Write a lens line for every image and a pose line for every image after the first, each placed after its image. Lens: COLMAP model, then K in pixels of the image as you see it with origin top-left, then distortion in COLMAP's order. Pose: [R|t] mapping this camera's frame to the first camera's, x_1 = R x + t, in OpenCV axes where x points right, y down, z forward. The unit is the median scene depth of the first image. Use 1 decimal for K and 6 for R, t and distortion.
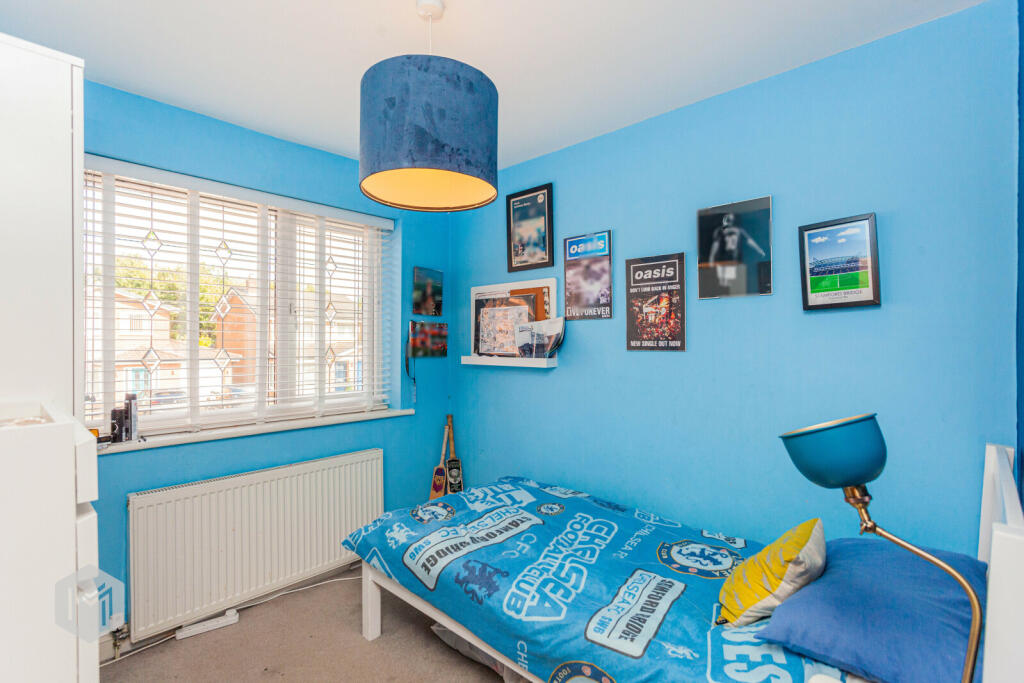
lens RADIAL K [[476.3, 0, 507.5], [0, 476.3, 340.1], [0, 0, 1]] dist [0.001507, 0.000437]
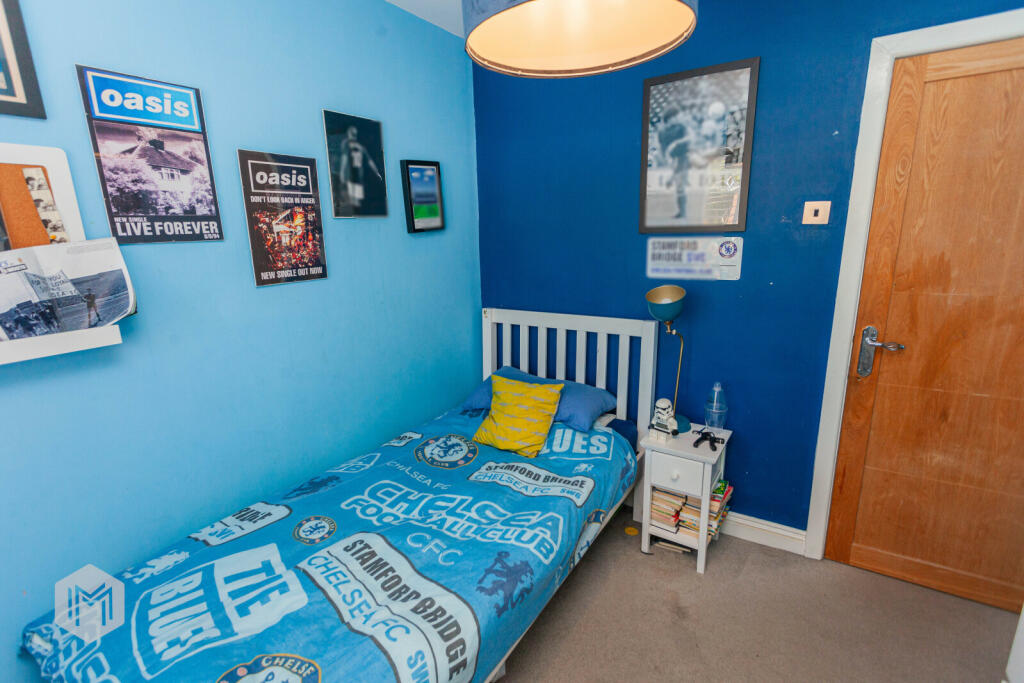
lens RADIAL K [[476.3, 0, 507.5], [0, 476.3, 340.1], [0, 0, 1]] dist [0.001507, 0.000437]
pose [[-0.167625, -0.219500, 0.961104, -0.536288], [0.027471, 0.973480, 0.227118, -0.054311], [-0.985468, 0.064473, -0.157150, 0.797784]]
